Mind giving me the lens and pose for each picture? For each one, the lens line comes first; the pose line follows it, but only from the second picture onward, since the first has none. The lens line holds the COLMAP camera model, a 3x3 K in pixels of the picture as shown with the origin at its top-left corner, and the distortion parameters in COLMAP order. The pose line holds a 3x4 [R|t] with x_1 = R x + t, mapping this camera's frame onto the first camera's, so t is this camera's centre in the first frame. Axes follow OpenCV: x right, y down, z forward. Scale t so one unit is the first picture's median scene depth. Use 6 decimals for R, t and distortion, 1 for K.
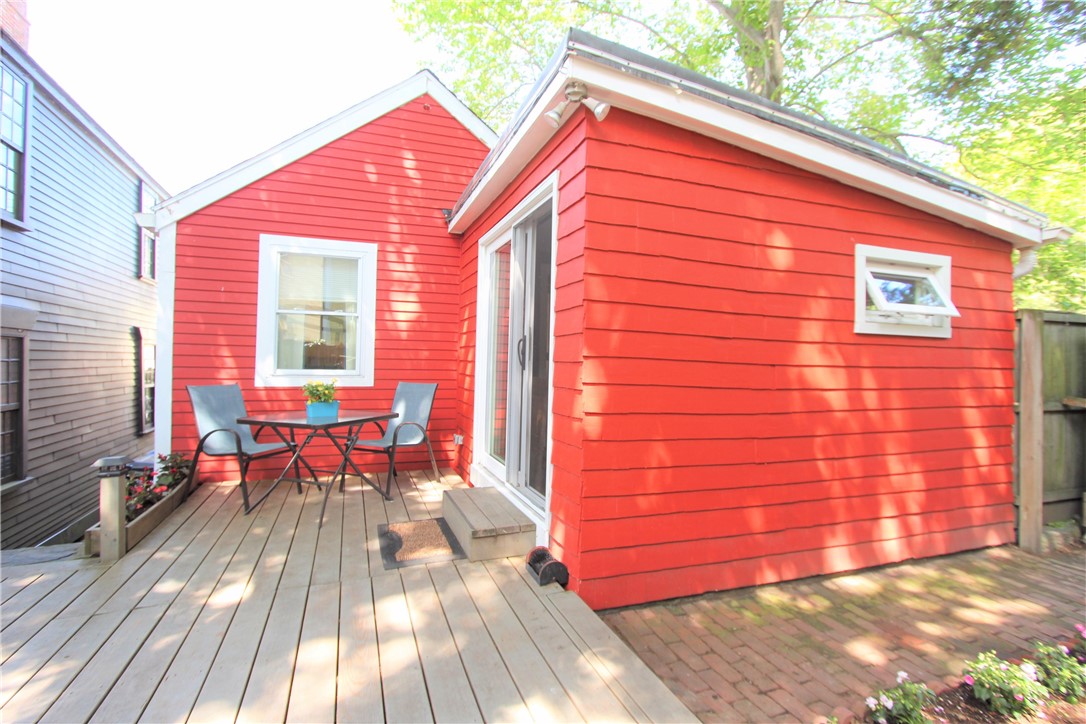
lens RADIAL K [[499.6, 0, 537.8], [0, 499.6, 354.5], [0, 0, 1]] dist [-0.021354, 0.003639]
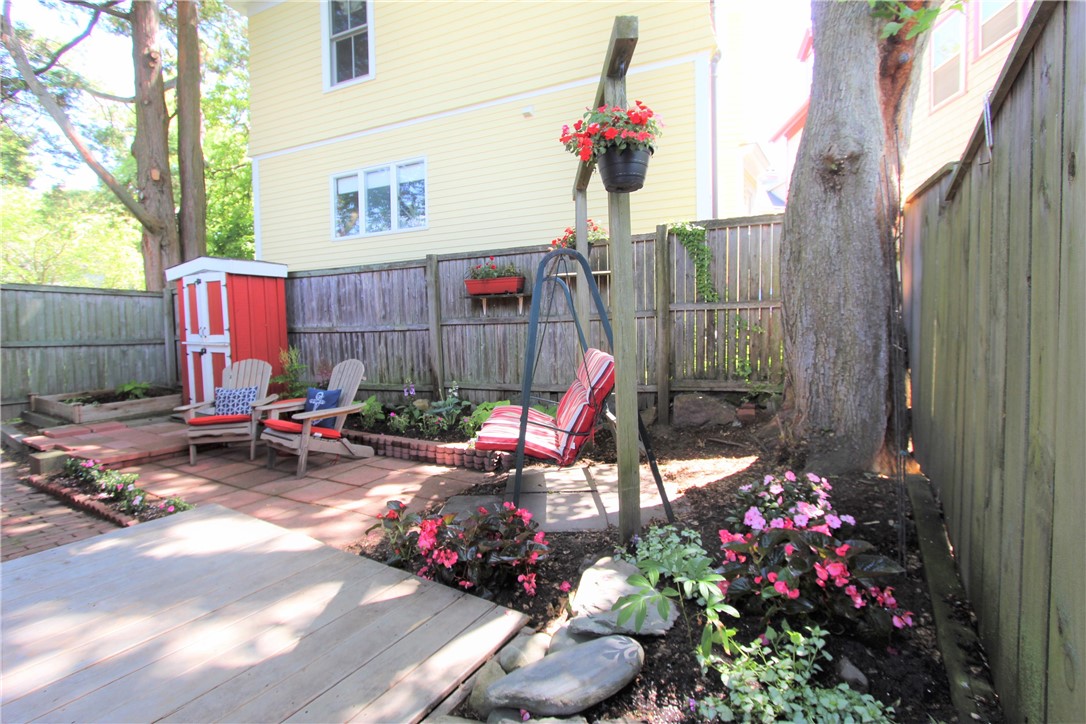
lens RADIAL K [[499.6, 0, 540.5], [0, 499.6, 354.5], [0, 0, 1]] dist [-0.021354, 0.003639]
pose [[-0.617241, -0.038858, 0.785814, -0.630801], [0.000567, 0.998757, 0.049834, 0.024013], [-0.786774, 0.031205, -0.616452, 0.346136]]
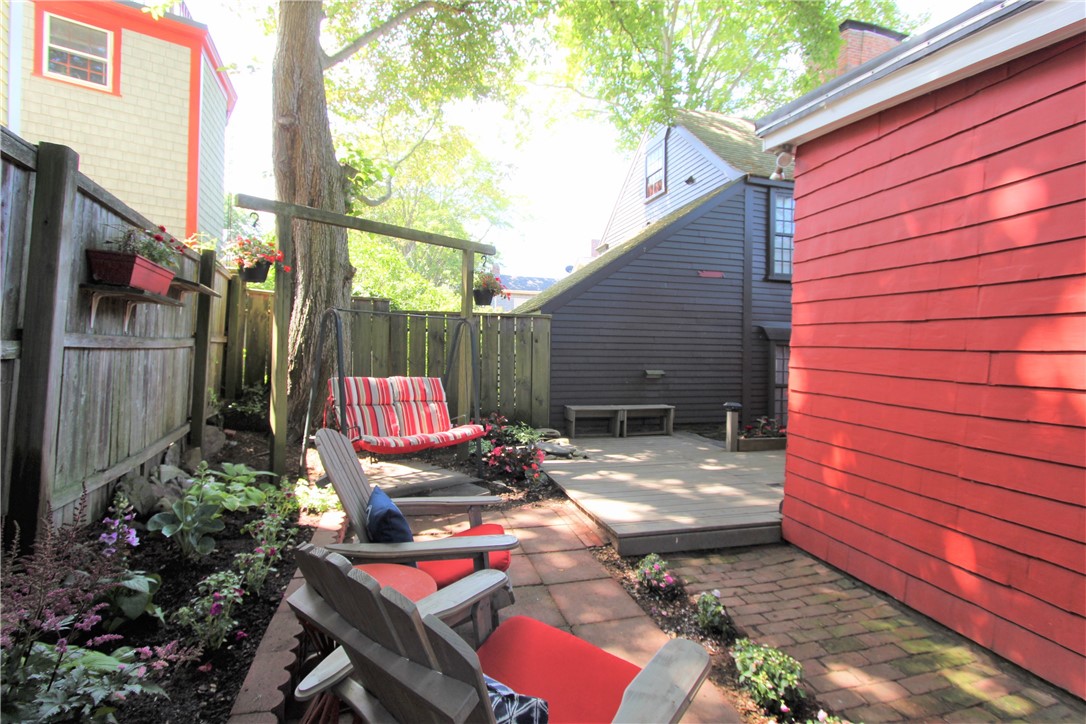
lens RADIAL K [[499.6, 0, 543.7], [0, 499.6, 360.5], [0, 0, 1]] dist [-0.021354, 0.003639]
pose [[-0.103438, -0.001405, -0.994635, 0.780299], [-0.004638, 0.999989, -0.000930, 0.023646], [0.994625, 0.004517, -0.103444, 0.261743]]
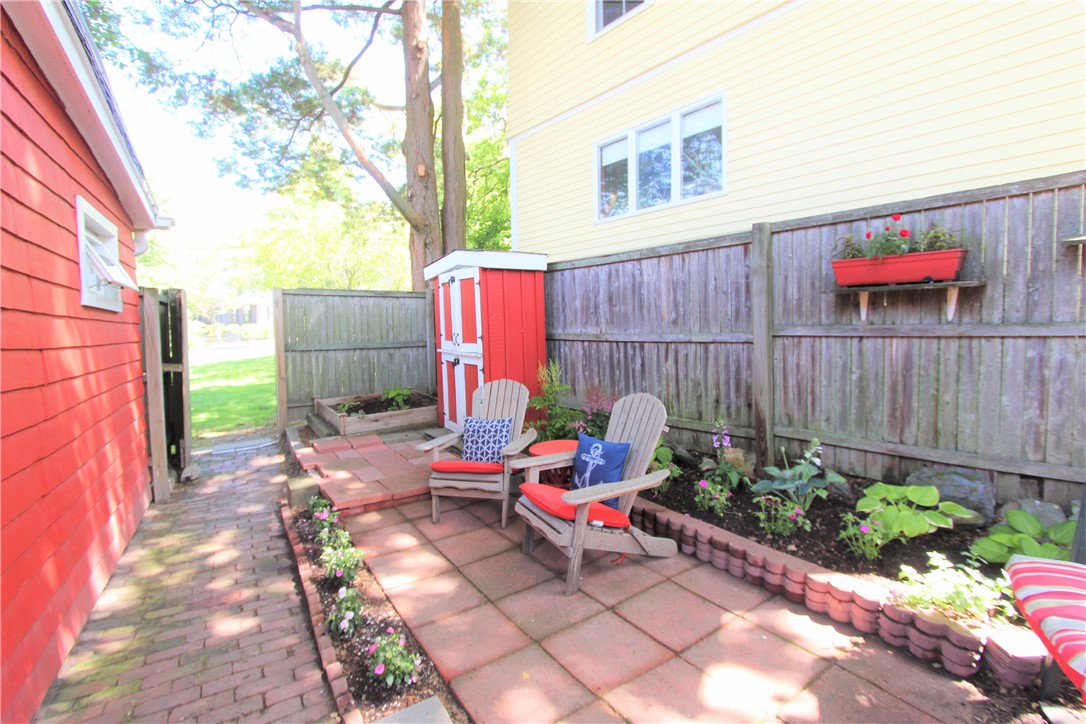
lens RADIAL K [[499.6, 0, 544.9], [0, 499.6, 354.8], [0, 0, 1]] dist [-0.021354, 0.003639]
pose [[-0.212508, -0.065520, 0.974960, -0.207786], [0.003242, 0.997697, 0.067755, -0.009346], [-0.977154, 0.017560, -0.211806, 0.286082]]
